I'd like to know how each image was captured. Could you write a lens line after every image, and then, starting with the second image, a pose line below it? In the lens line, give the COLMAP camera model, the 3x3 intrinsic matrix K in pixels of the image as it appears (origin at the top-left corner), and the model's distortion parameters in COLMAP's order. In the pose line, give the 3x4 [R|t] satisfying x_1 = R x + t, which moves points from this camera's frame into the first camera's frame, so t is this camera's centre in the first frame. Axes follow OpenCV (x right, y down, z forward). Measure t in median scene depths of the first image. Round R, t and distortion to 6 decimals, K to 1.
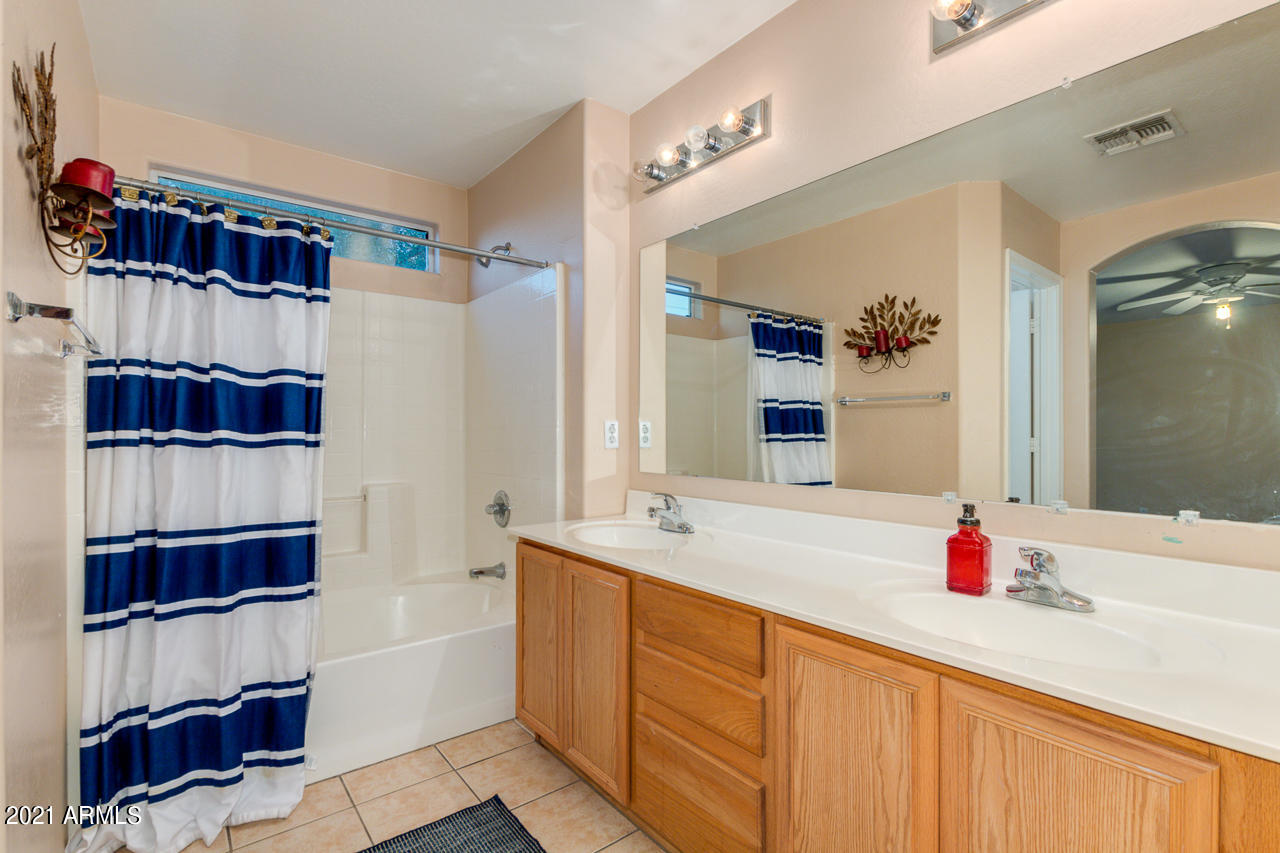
lens RADIAL K [[597.4, 0, 639.1], [0, 597.4, 429.9], [0, 0, 1]] dist [0.005417, -0.000960]
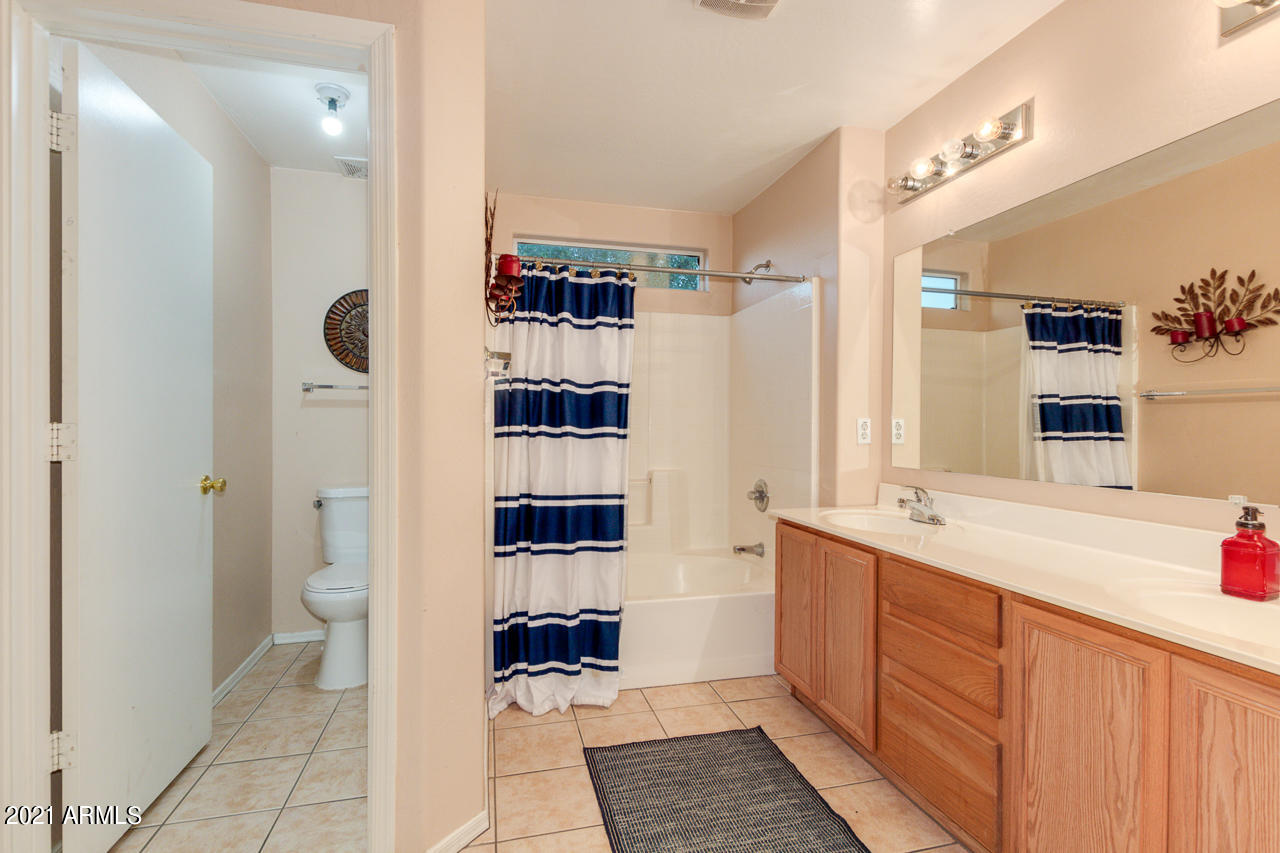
lens RADIAL K [[597.4, 0, 639.1], [0, 597.4, 429.9], [0, 0, 1]] dist [0.005417, -0.000960]
pose [[0.914812, 0.008130, -0.403798, 0.026108], [-0.004591, 0.999942, 0.009731, -0.004801], [0.403853, -0.007048, 0.914797, -0.220290]]
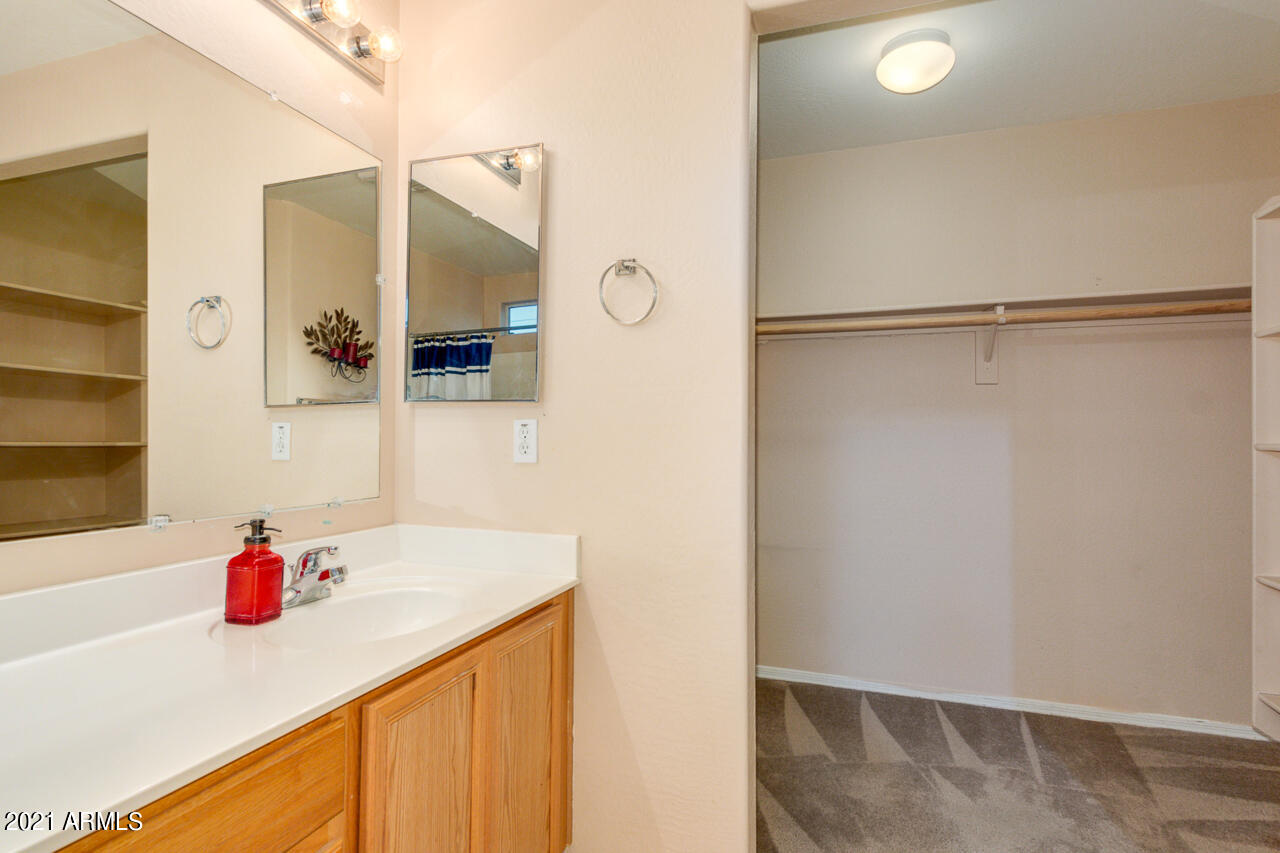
lens RADIAL K [[628.1, 0, 640.8], [0, 628.1, 431.7], [0, 0, 1]] dist [0.003892, -0.001486]
pose [[-0.541363, 0.008183, 0.840749, -0.398392], [-0.006195, 0.999887, -0.013721, 0.001863], [-0.840766, -0.012637, -0.541251, 0.779478]]
